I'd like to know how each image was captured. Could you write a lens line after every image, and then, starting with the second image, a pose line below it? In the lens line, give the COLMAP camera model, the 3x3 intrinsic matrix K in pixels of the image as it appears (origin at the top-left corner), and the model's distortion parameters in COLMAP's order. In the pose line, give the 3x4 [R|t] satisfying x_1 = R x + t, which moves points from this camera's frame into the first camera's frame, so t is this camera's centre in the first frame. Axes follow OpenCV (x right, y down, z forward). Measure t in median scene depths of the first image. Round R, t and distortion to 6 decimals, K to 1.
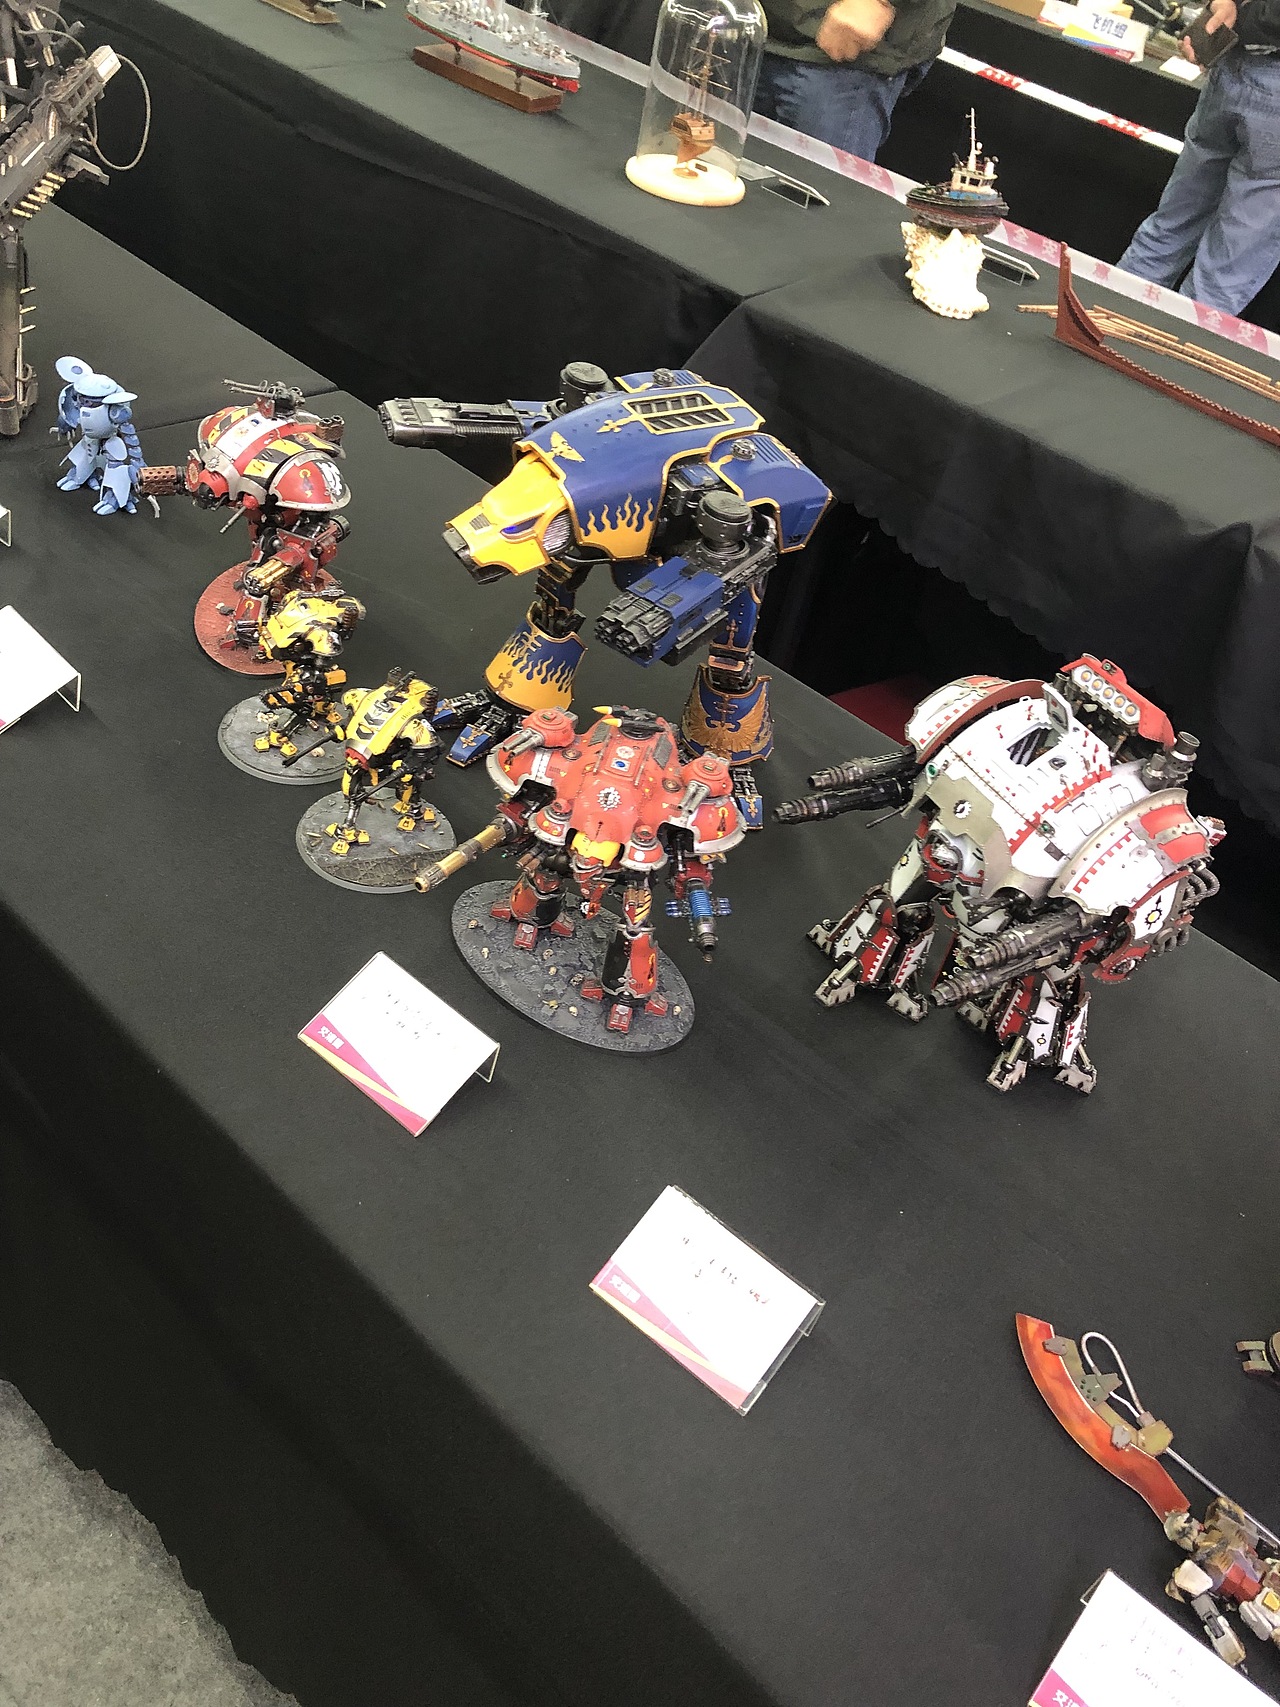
lens RADIAL K [[1383.2, 0, 640.0], [0, 1383.2, 853.5], [0, 0, 1]] dist [0.057723, -0.130277]
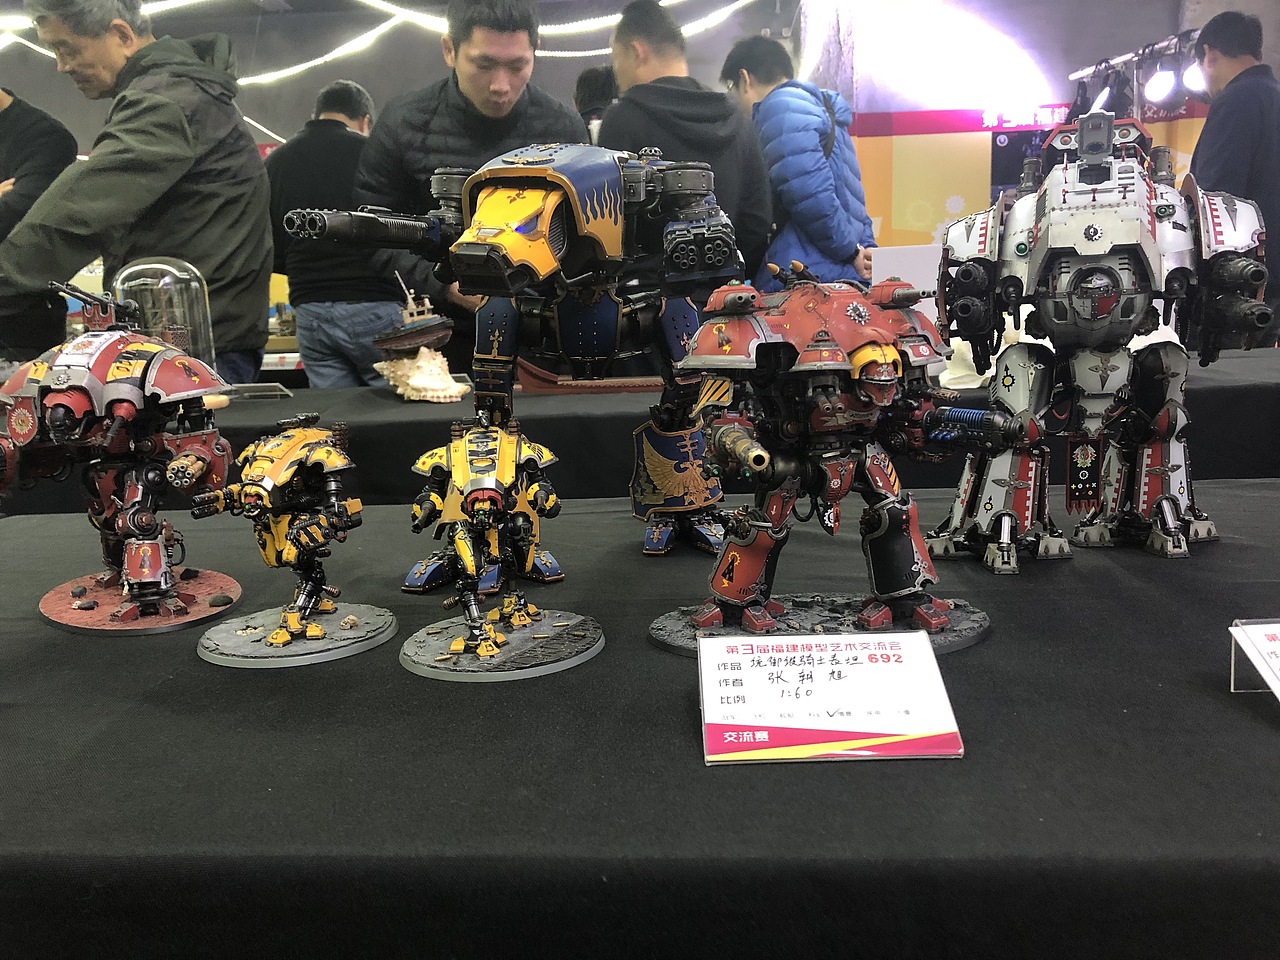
lens RADIAL K [[1046.0, 0, 640.0], [0, 1046.0, 480.0], [0, 0, 1]] dist [0.008818, 0.001212]
pose [[0.770722, -0.318607, 0.551795, -0.400234], [0.541602, 0.783767, -0.303937, 0.127925], [-0.335642, 0.533104, 0.776624, 0.447371]]
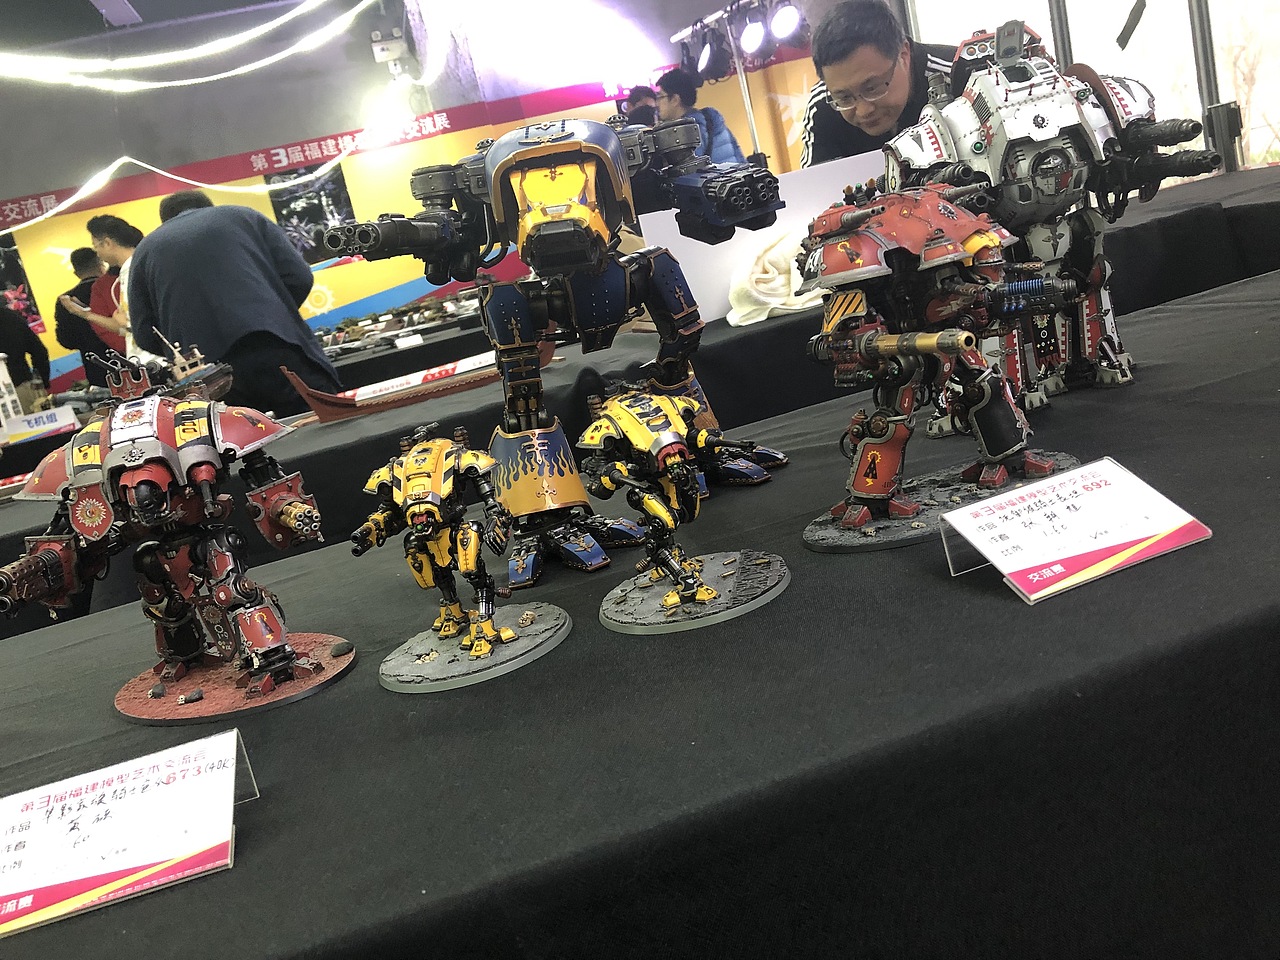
lens RADIAL K [[1037.2, 0, 640.0], [0, 1037.2, 480.0], [0, 0, 1]] dist [0.057723, -0.130277]
pose [[0.485086, -0.481722, 0.729819, -0.578171], [0.779355, 0.616678, -0.110968, -0.008097], [-0.396607, 0.622617, 0.674575, 0.535820]]
